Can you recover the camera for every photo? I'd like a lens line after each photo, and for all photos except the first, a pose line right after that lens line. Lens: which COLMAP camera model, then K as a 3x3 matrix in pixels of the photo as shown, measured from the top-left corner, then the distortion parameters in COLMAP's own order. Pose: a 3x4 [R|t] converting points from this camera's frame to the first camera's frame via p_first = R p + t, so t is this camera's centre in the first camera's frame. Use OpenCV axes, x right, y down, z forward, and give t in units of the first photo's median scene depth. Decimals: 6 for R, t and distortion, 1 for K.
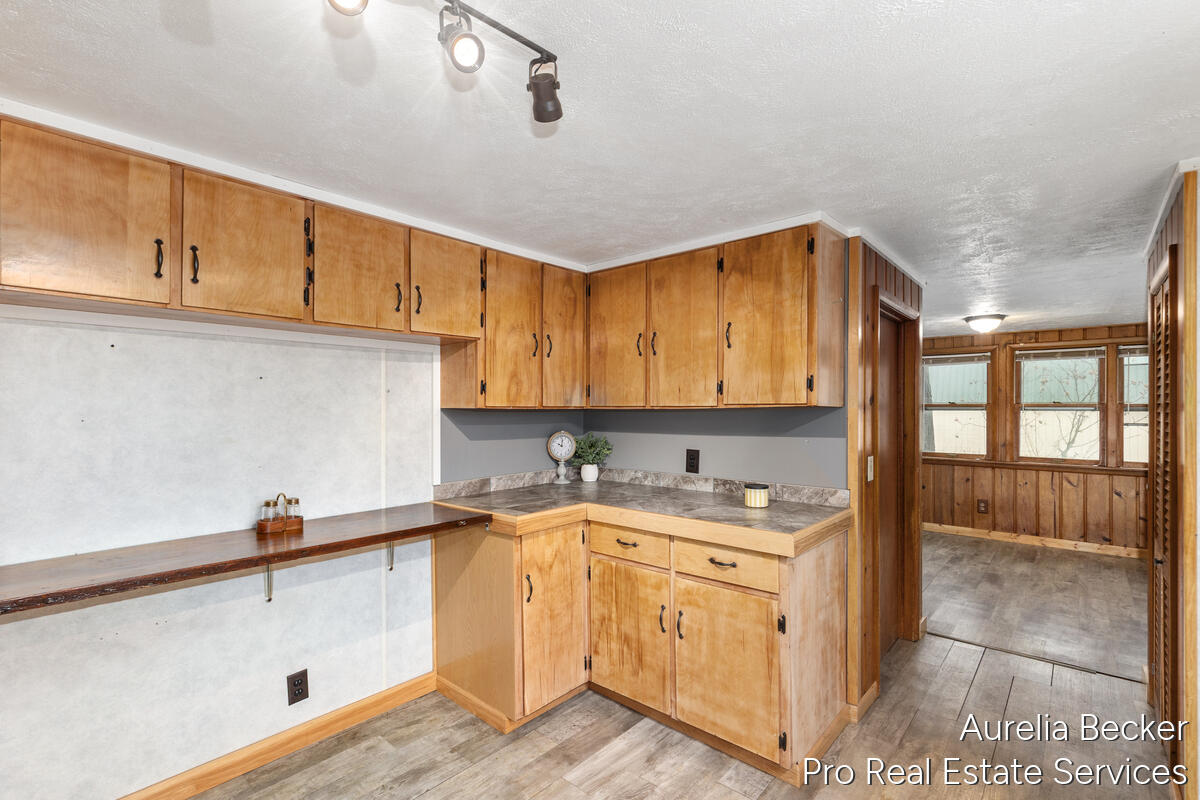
lens RADIAL K [[545.4, 0, 606.4], [0, 545.4, 403.2], [0, 0, 1]] dist [0.003424, -0.000521]
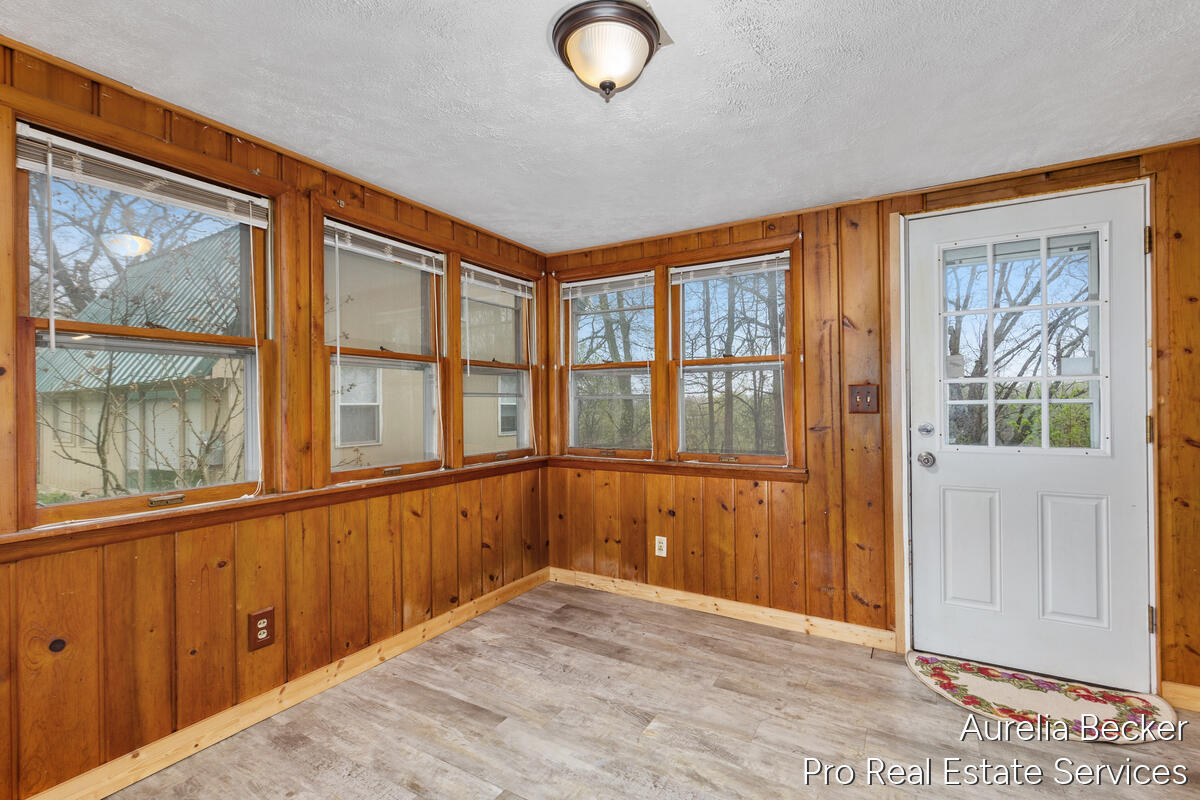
lens RADIAL K [[545.4, 0, 598.9], [0, 545.4, 402.1], [0, 0, 1]] dist [0.003424, -0.000521]
pose [[-0.175654, 0.004282, 0.984443, 0.324246], [0.004637, 0.999983, -0.003522, 0.048149], [-0.984441, 0.003946, -0.175671, 0.911700]]
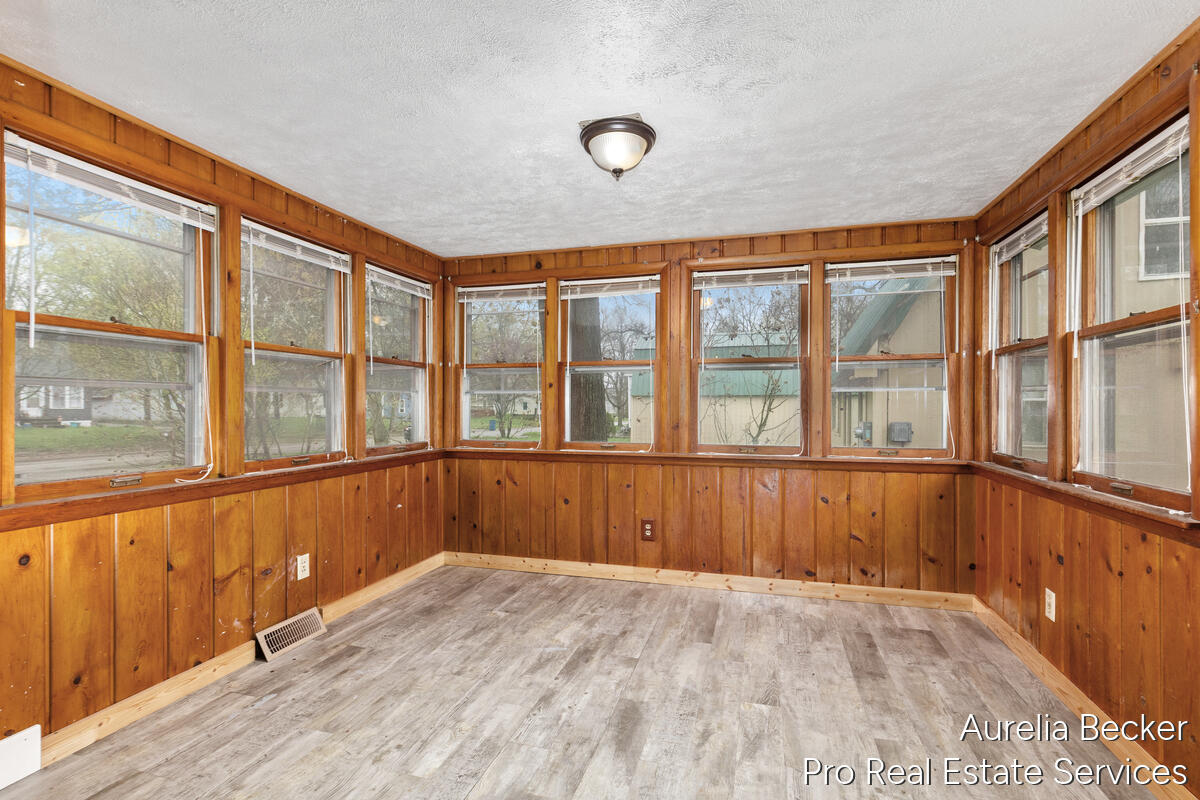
lens RADIAL K [[545.4, 0, 599.9], [0, 545.4, 406.4], [0, 0, 1]] dist [0.003424, -0.000521]
pose [[0.912224, -0.001780, 0.409689, 0.423126], [-0.000776, 0.999981, 0.006073, 0.053142], [-0.409692, -0.005857, 0.912205, 0.509215]]
